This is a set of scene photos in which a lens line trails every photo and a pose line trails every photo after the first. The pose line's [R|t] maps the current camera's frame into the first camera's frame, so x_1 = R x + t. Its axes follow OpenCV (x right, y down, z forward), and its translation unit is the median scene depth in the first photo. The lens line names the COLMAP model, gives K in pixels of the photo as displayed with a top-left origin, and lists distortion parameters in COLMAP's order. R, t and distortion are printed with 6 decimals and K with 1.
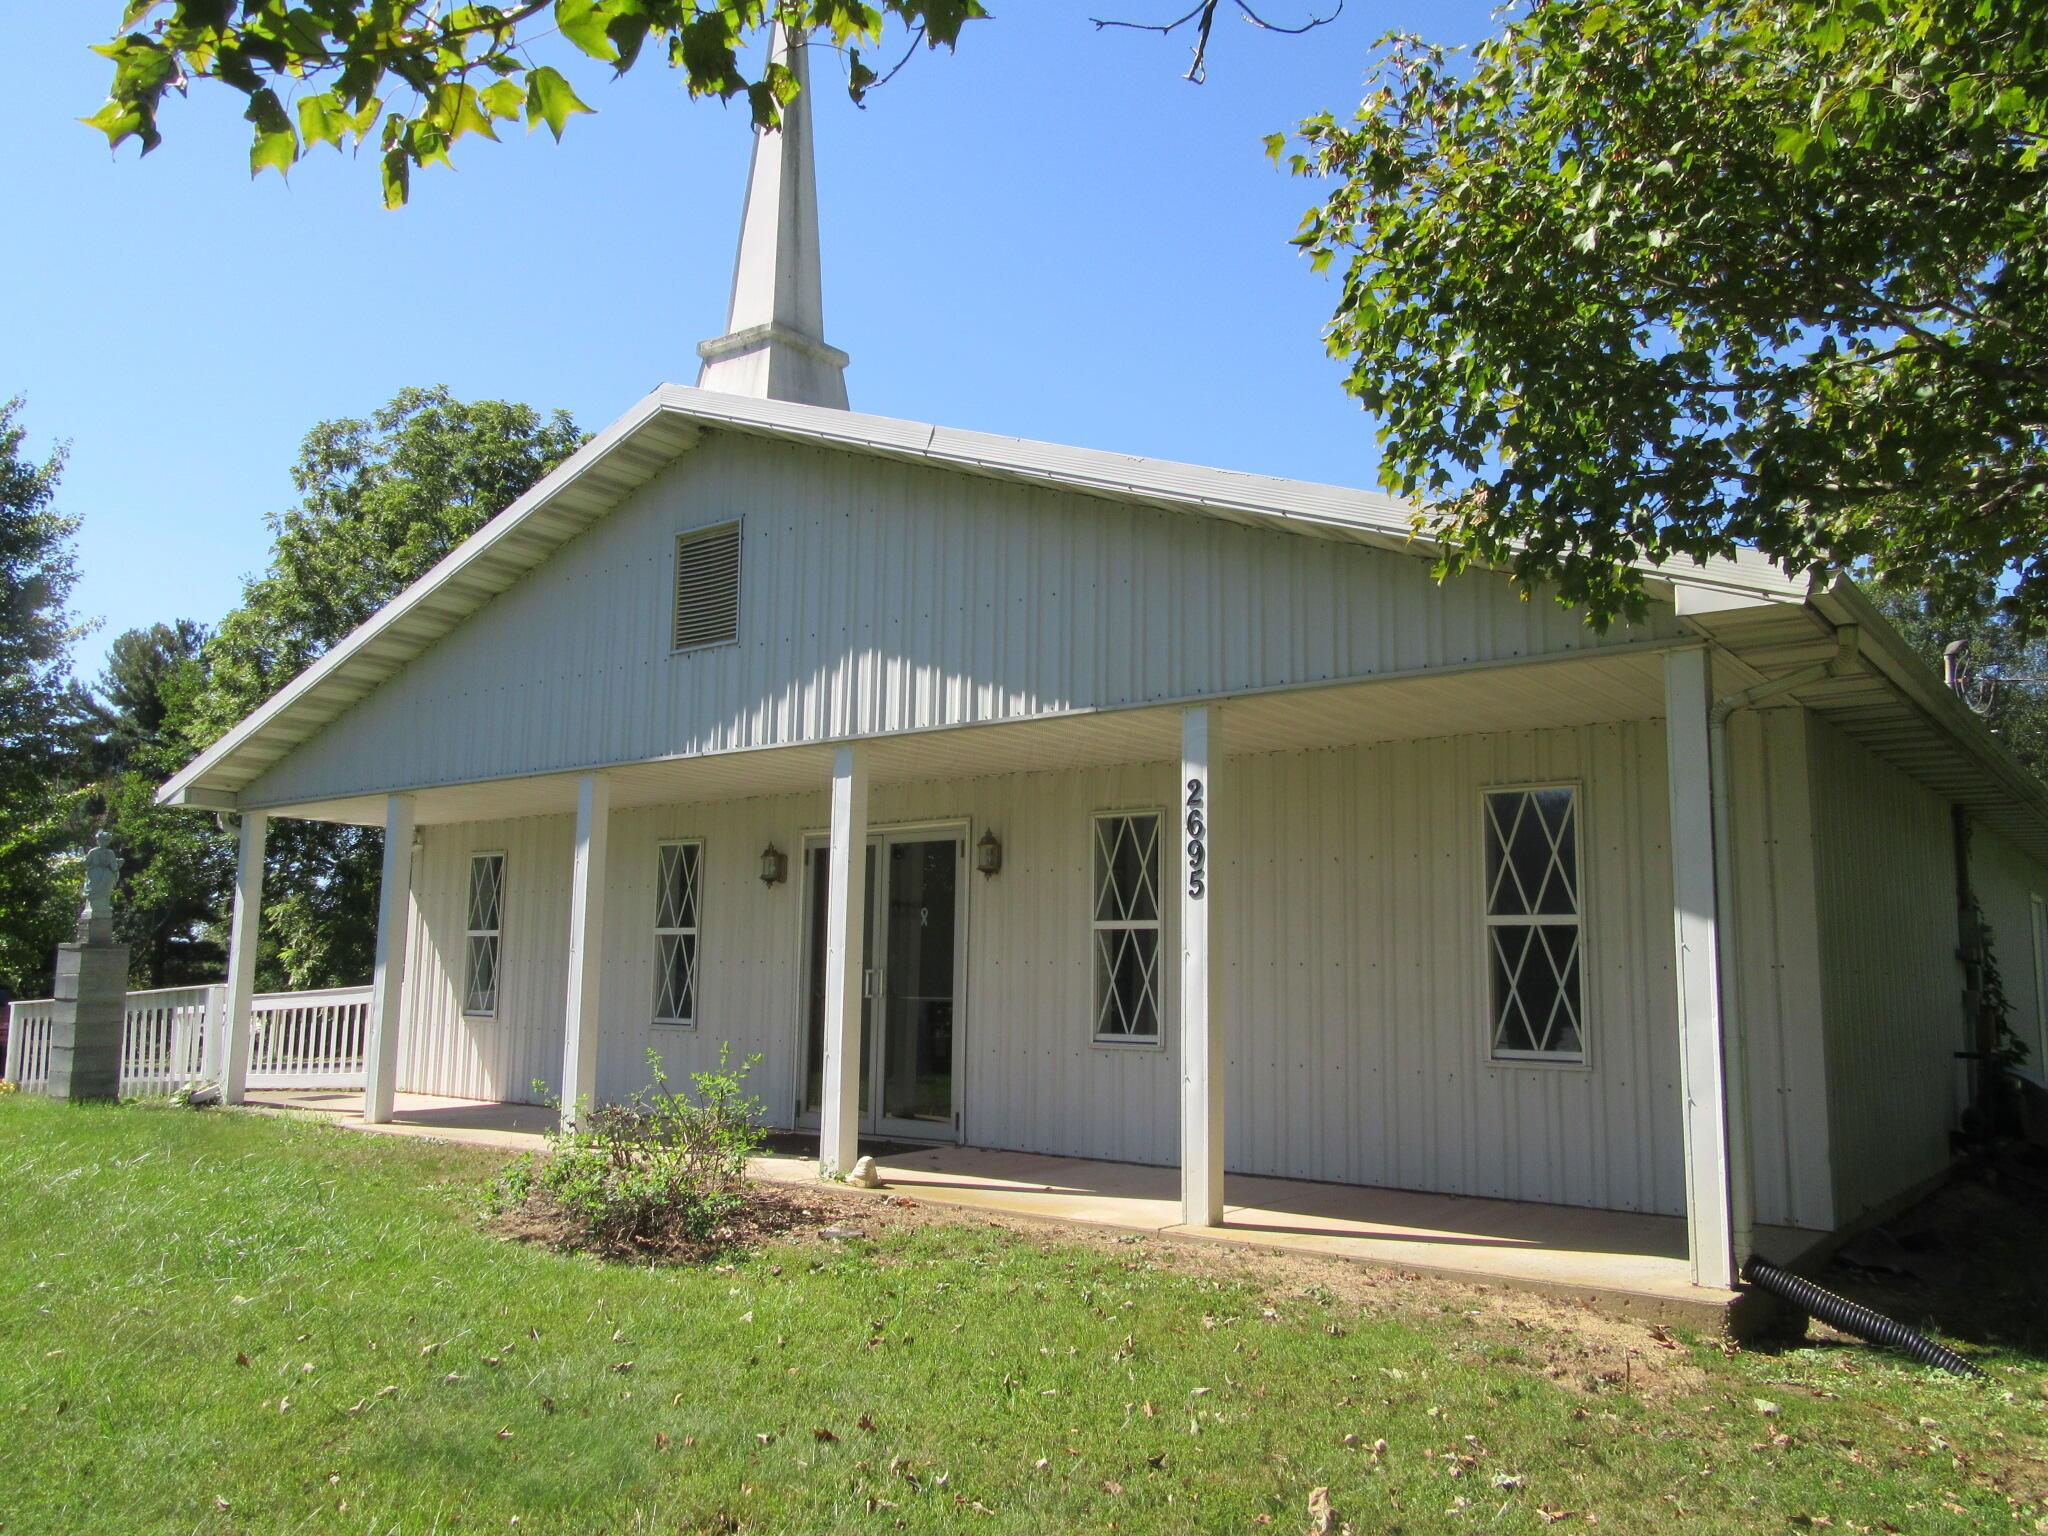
lens RADIAL K [[1582.5, 0, 1026.3], [0, 1582.5, 774.2], [0, 0, 1]] dist [0.006614, 0.004974]
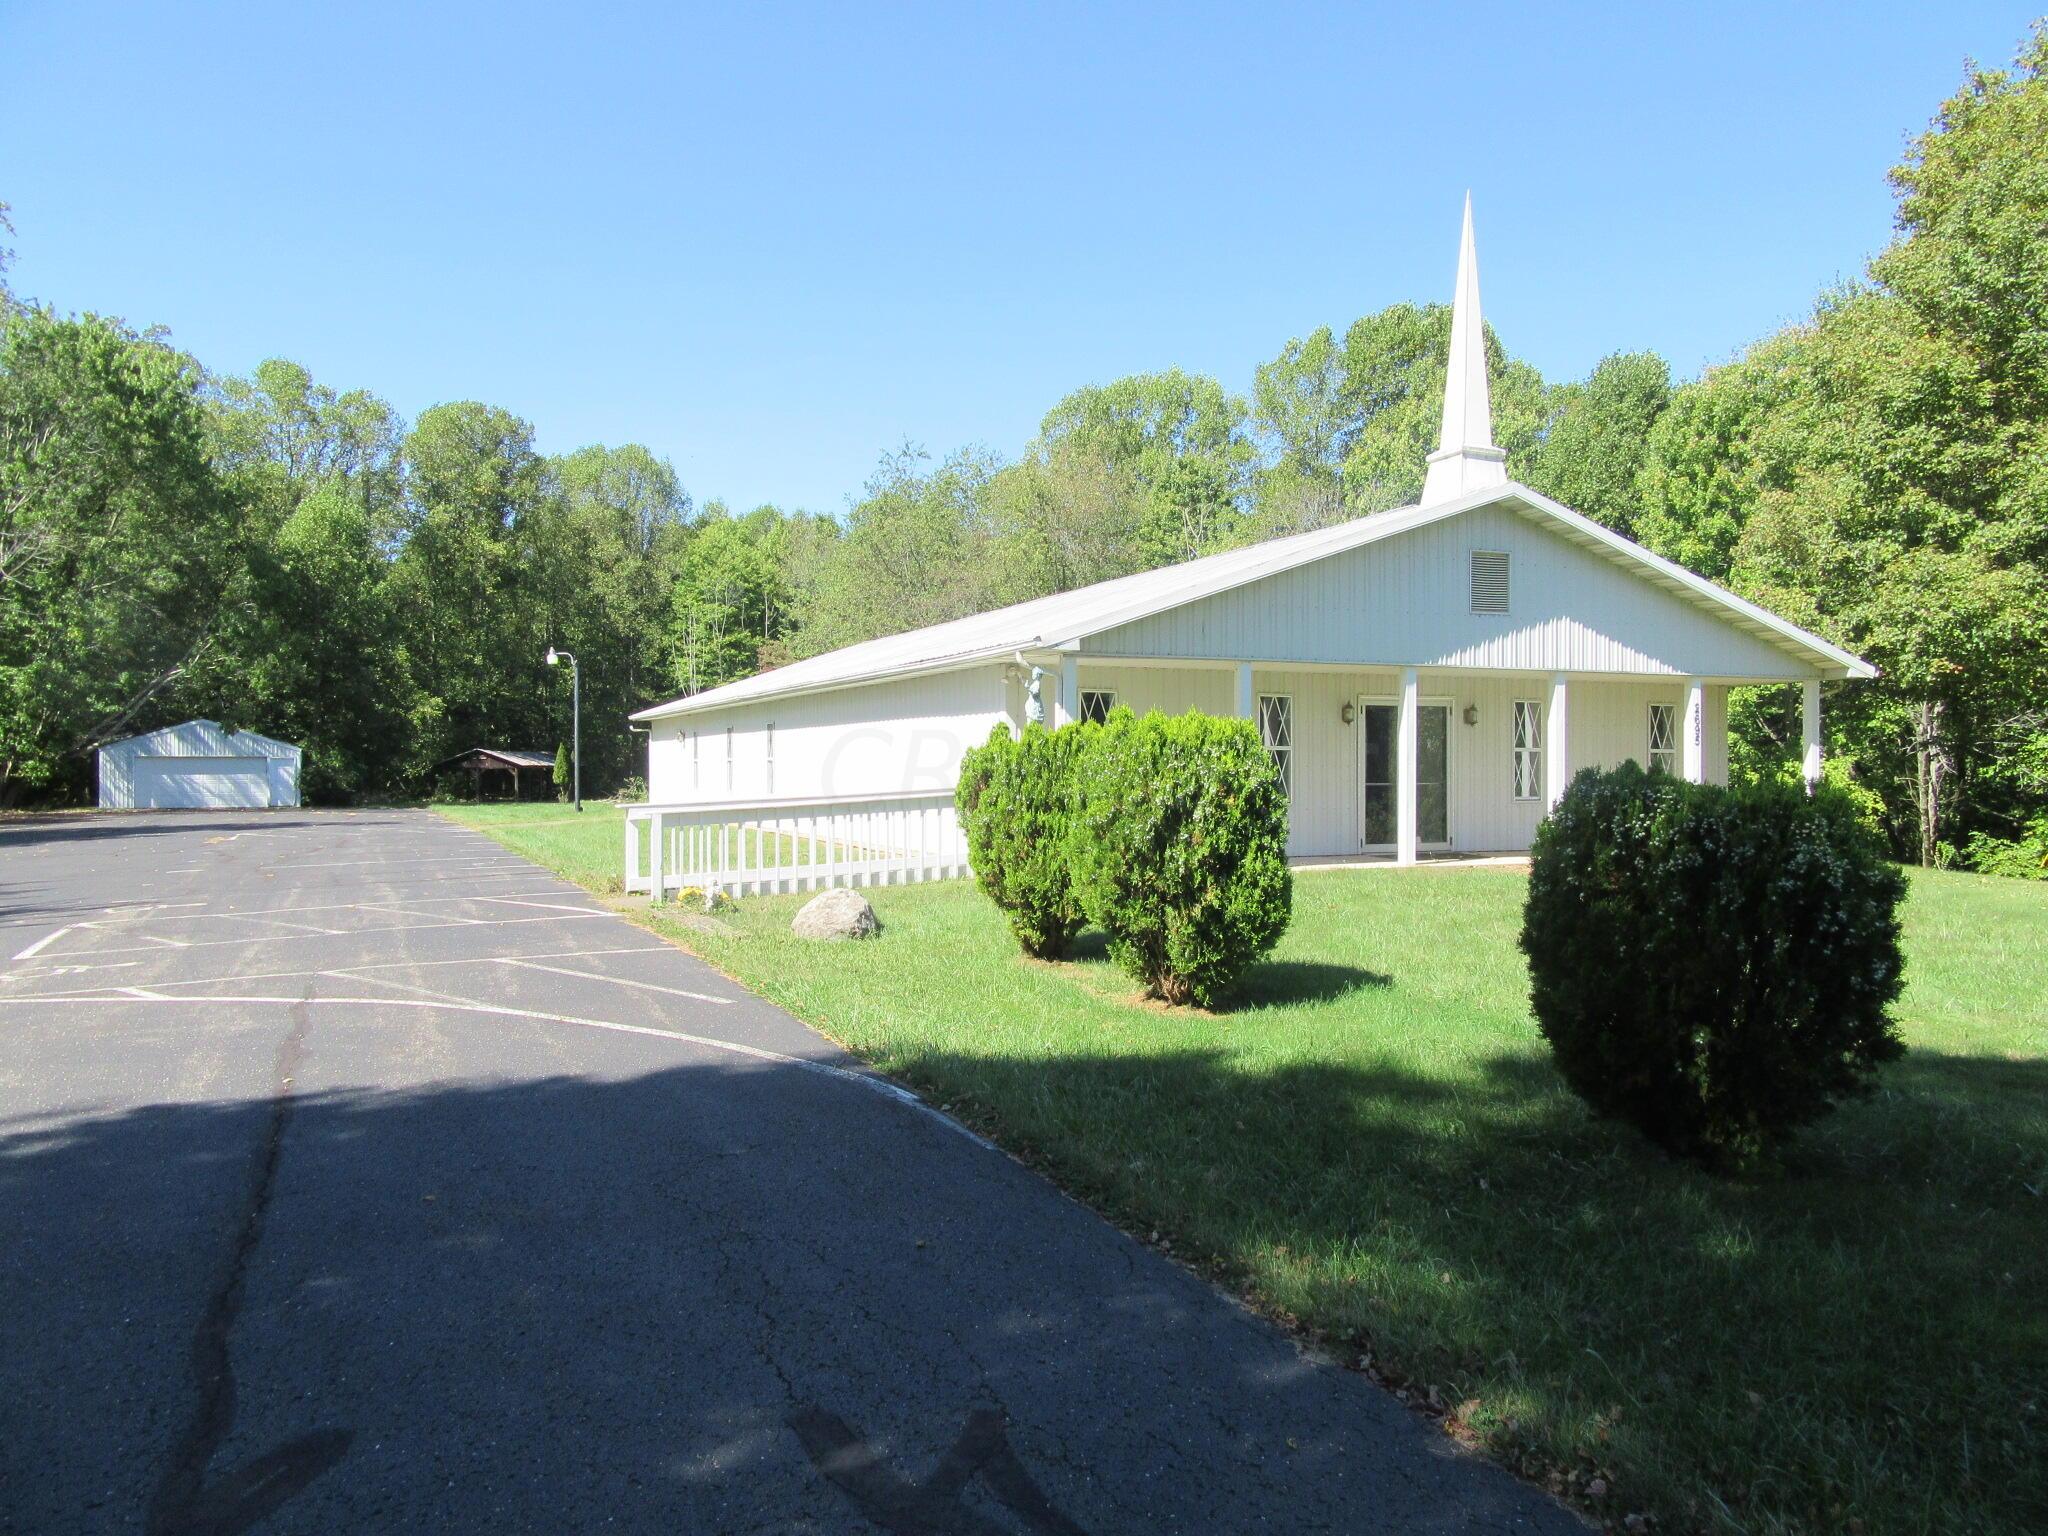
lens RADIAL K [[1538.5, 0, 1042.6], [0, 1538.5, 755.3], [0, 0, 1]] dist [0.008464, -0.004243]
pose [[0.466787, -0.006444, 0.884347, -2.267268], [-0.110817, 0.991666, 0.065719, 0.034086], [-0.877400, -0.128677, 0.462182, 0.585487]]
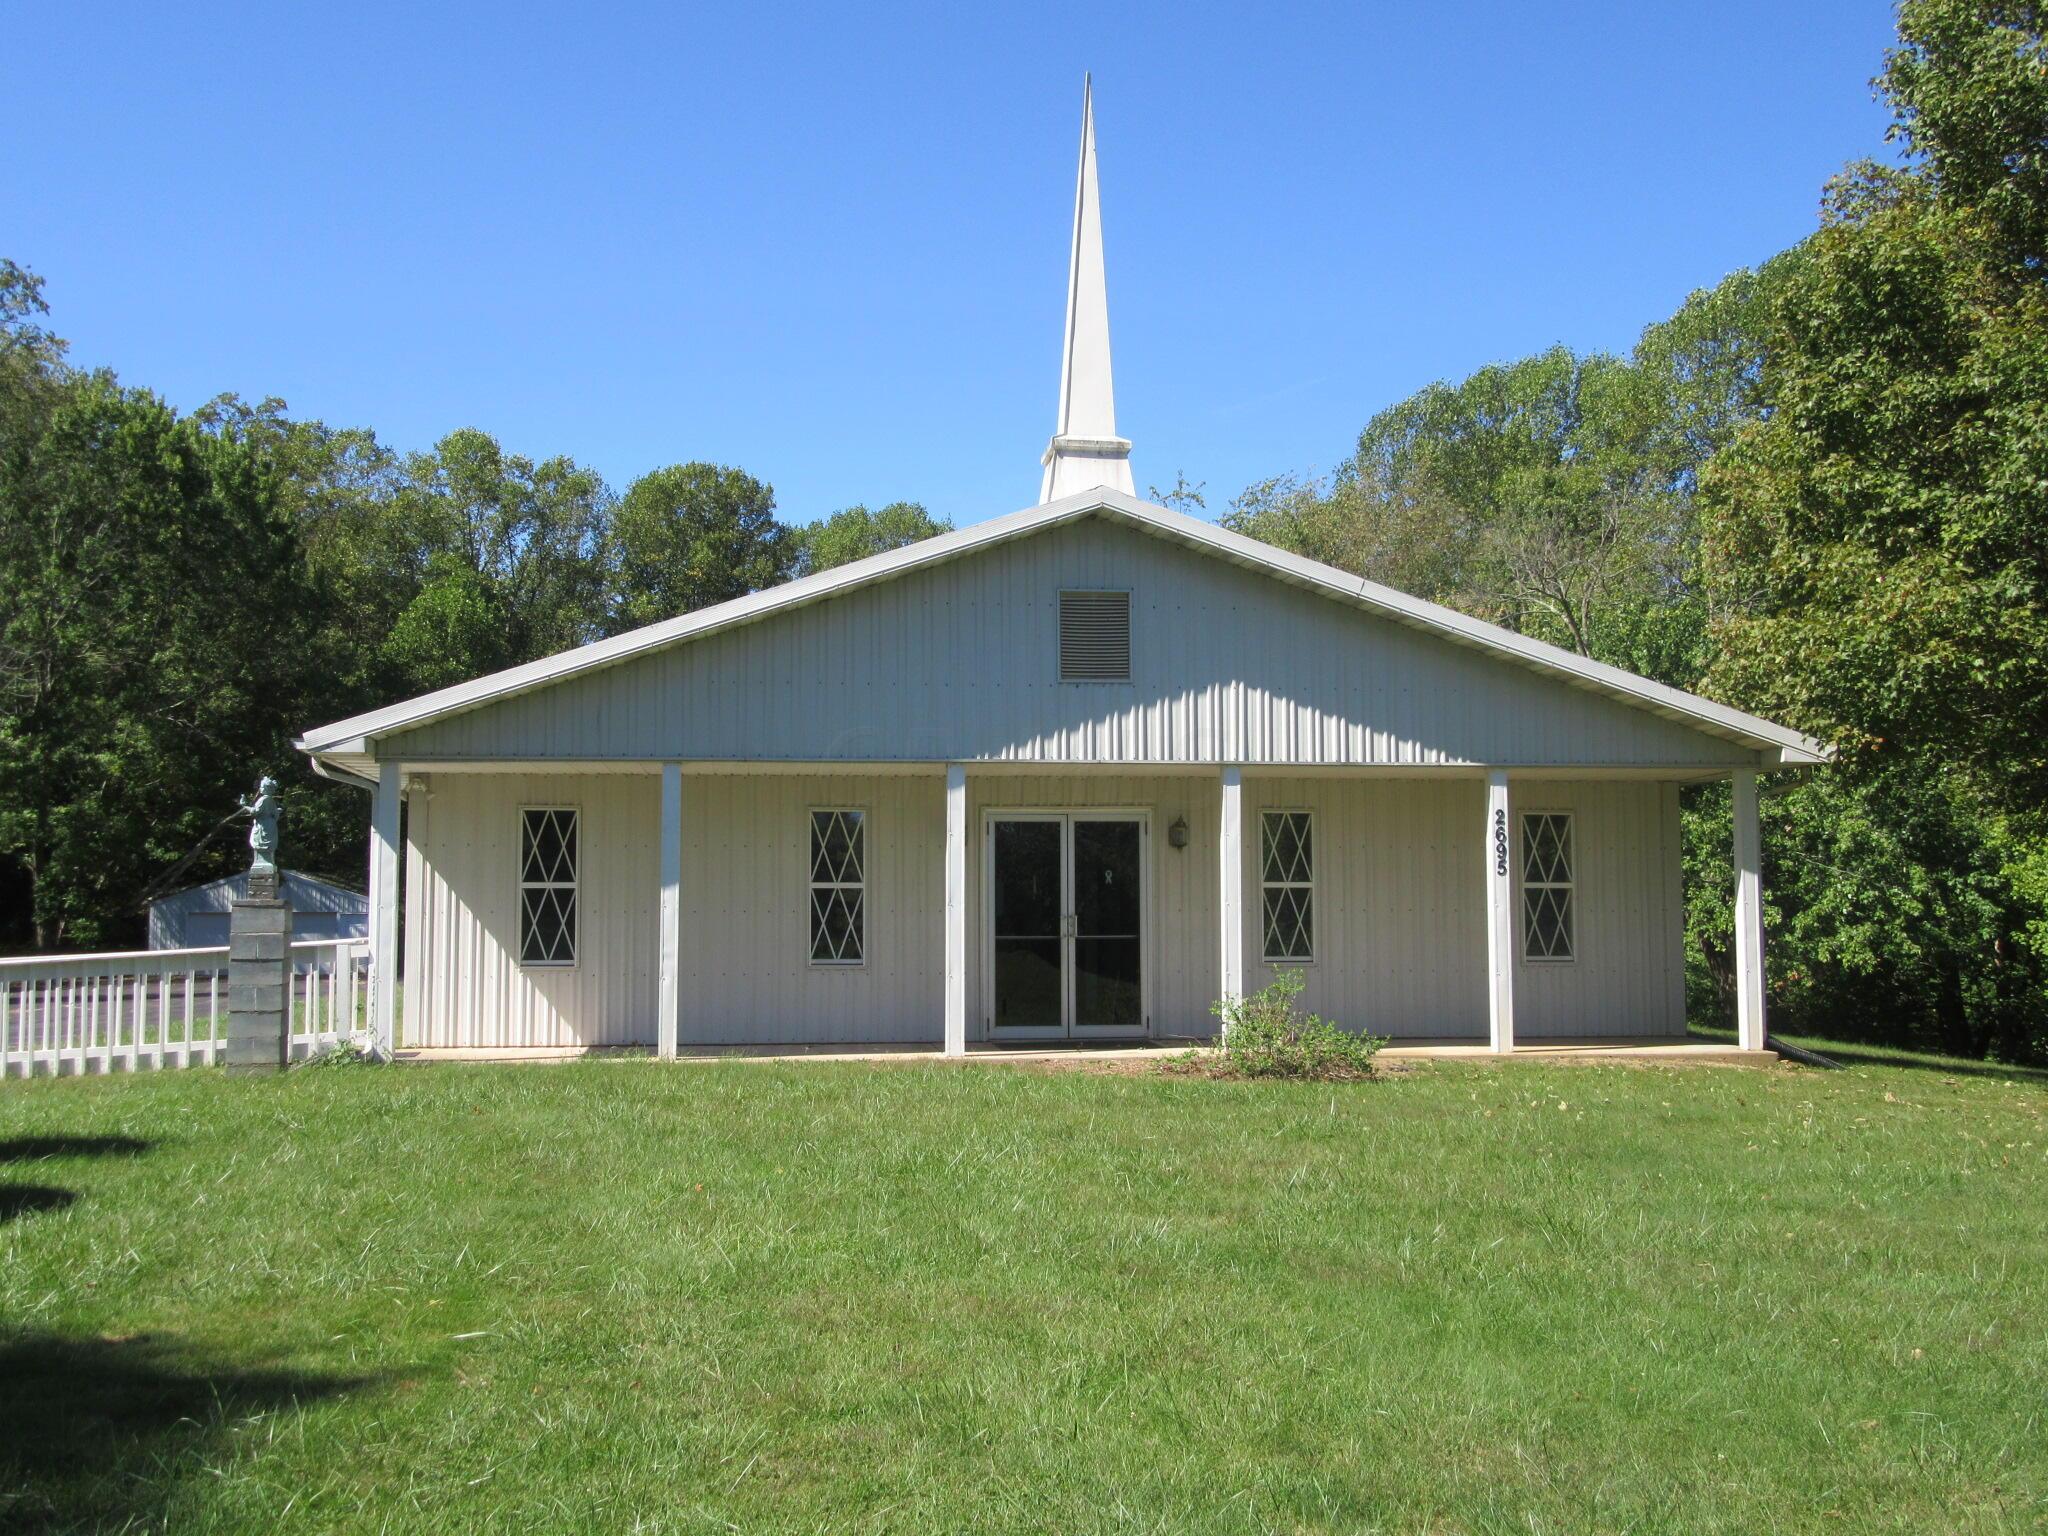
lens RADIAL K [[2091.3, 0, 1055.5], [0, 2091.3, 773.3], [0, 0, 1]] dist [0.034805, 0.000000]
pose [[0.699661, 0.034814, 0.713627, -1.537208], [-0.080532, 0.996290, 0.030353, -0.054874], [-0.709922, -0.078706, 0.699868, -0.238405]]
